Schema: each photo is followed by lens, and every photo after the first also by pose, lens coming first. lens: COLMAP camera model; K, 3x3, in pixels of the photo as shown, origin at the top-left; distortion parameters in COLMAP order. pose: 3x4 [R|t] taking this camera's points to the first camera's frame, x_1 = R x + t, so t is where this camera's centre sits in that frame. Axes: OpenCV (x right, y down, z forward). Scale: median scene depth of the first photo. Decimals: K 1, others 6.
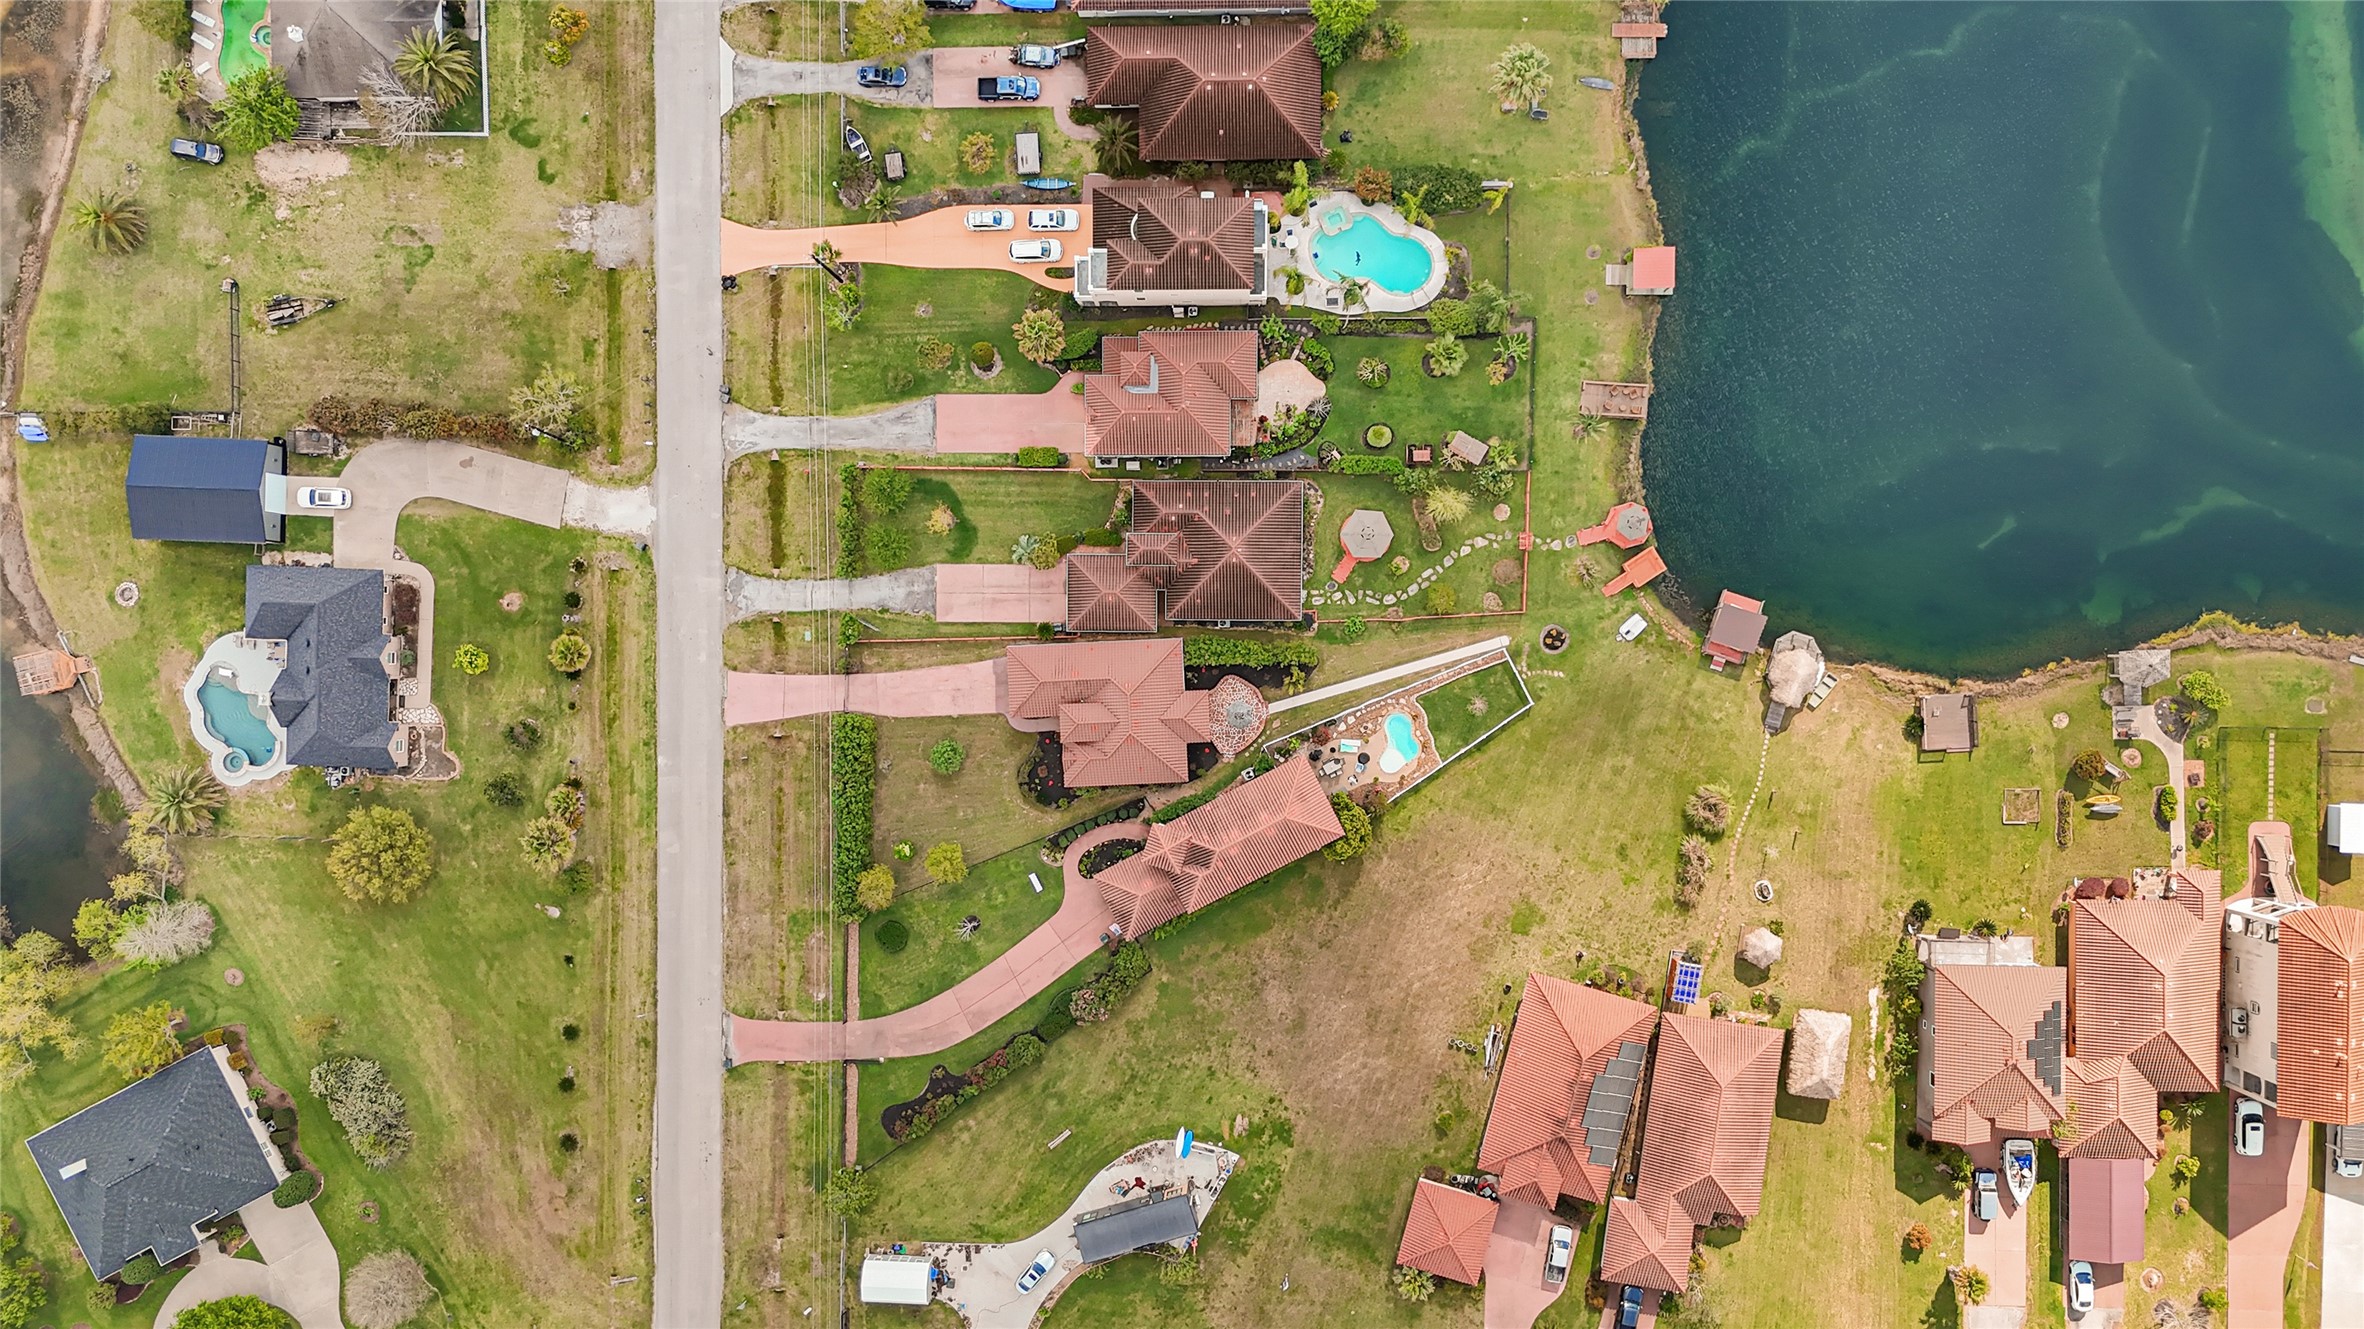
lens RADIAL K [[1699.0, 0, 1189.9], [0, 1699.0, 652.4], [0, 0, 1]] dist [0.011763, -0.016344]
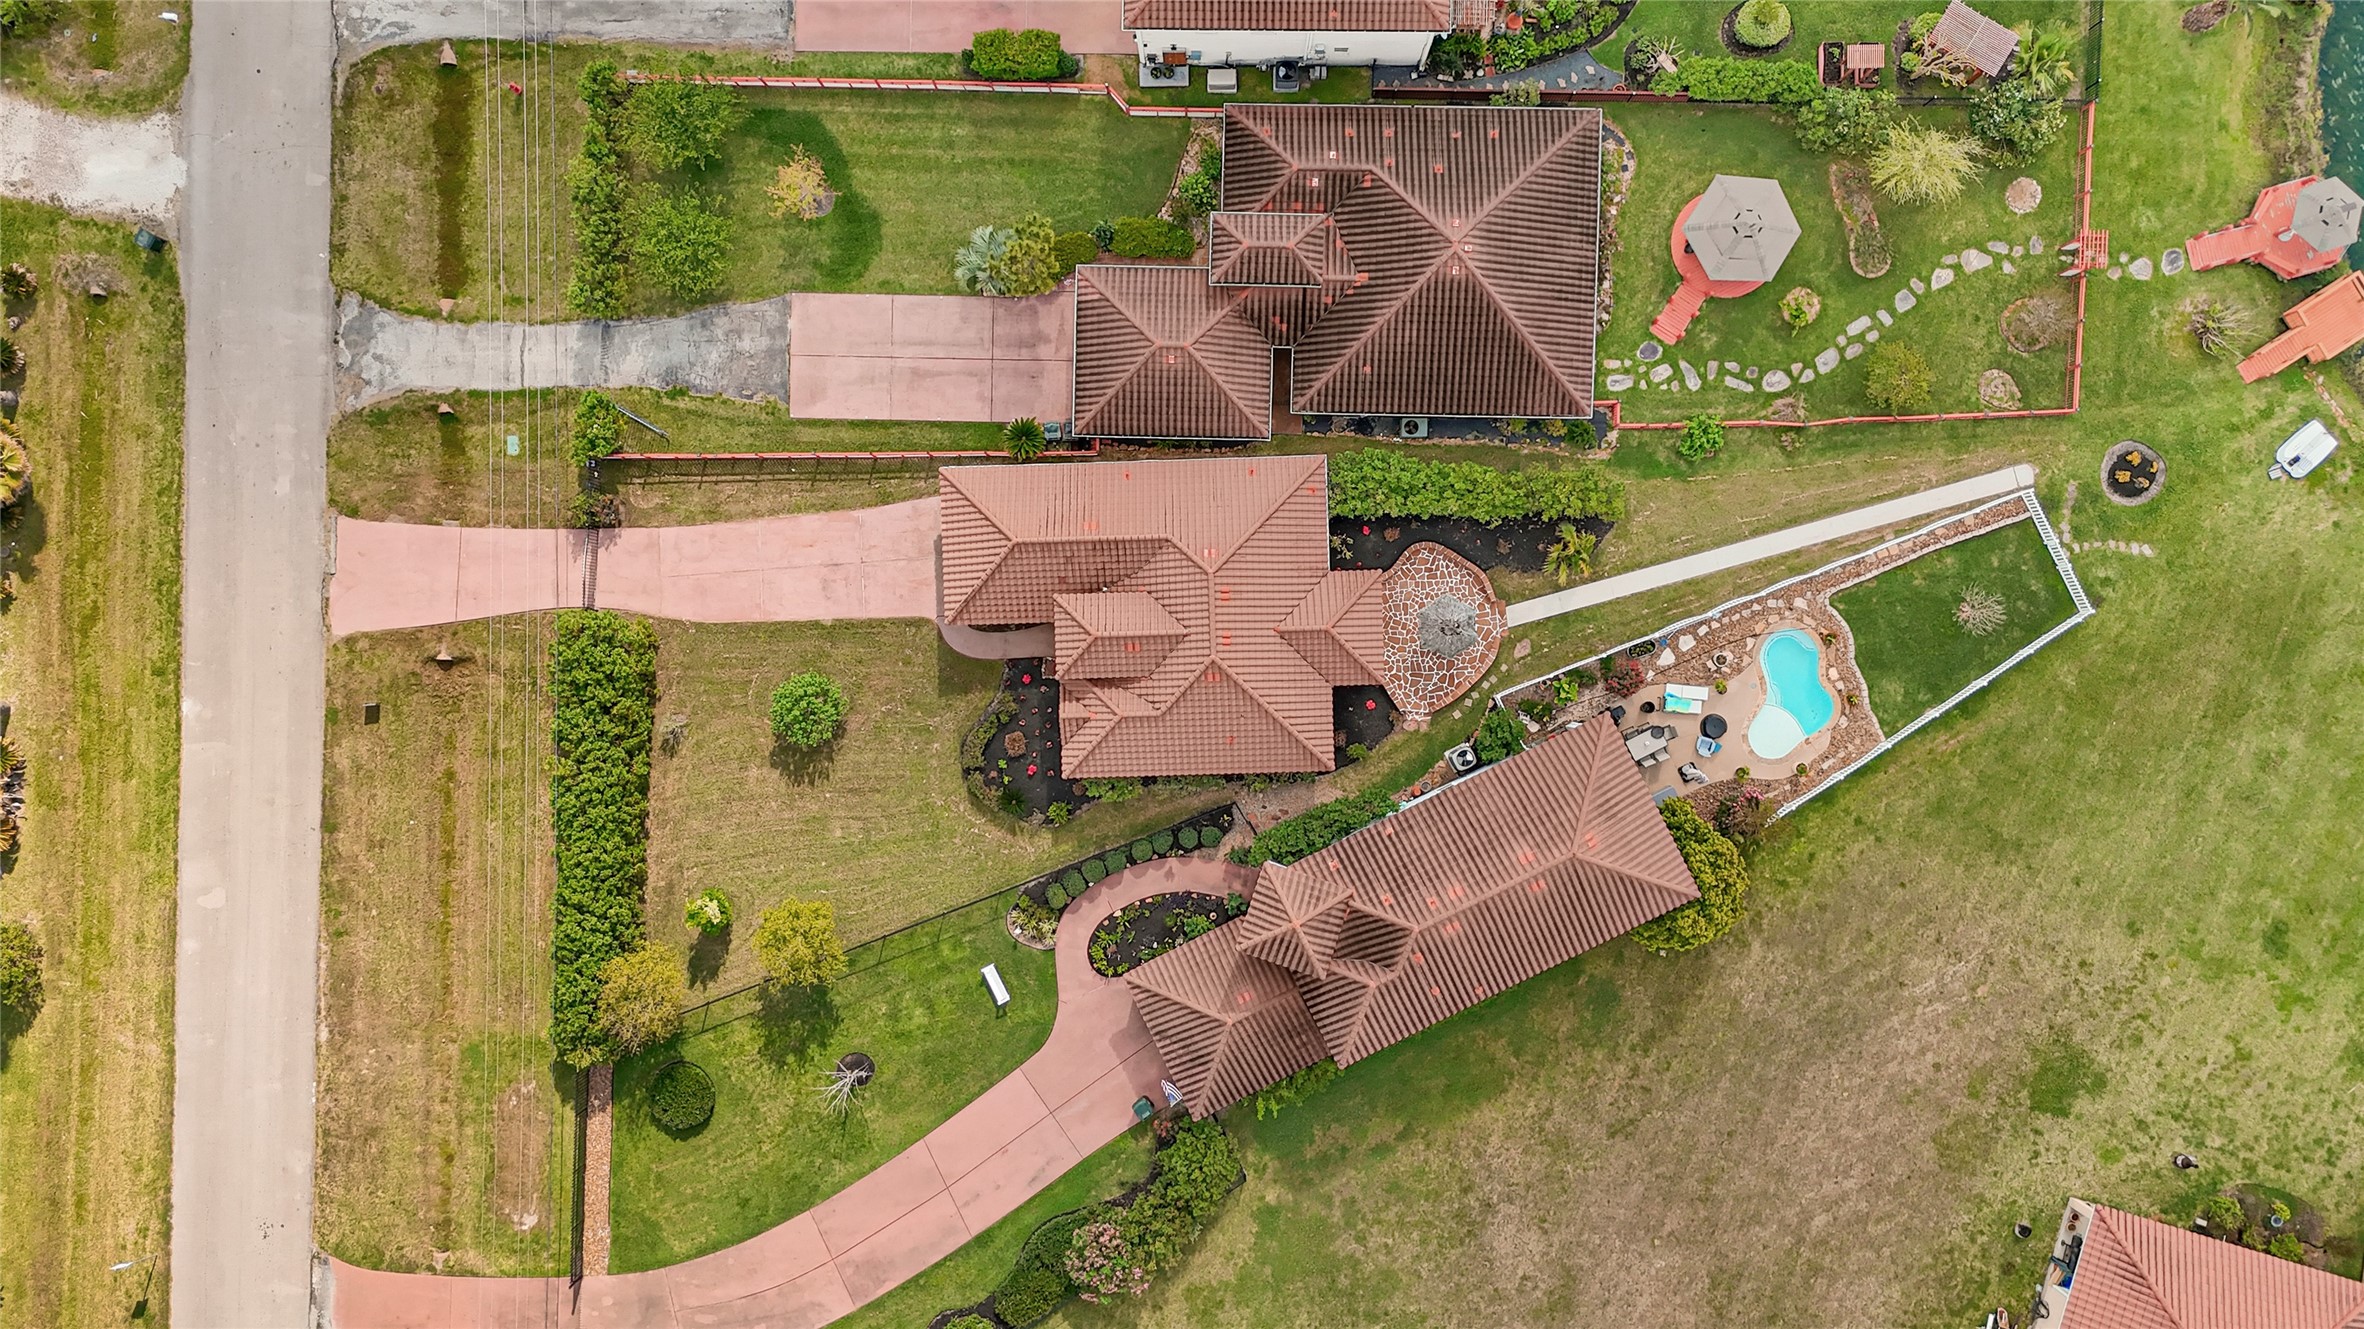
lens RADIAL K [[1699.0, 0, 1173.0], [0, 1699.0, 673.5], [0, 0, 1]] dist [0.011763, -0.016344]
pose [[0.999833, 0.016239, 0.008335, -0.047923], [-0.016278, 0.999857, 0.004659, 0.048263], [-0.008258, -0.004793, 0.999954, 0.539880]]
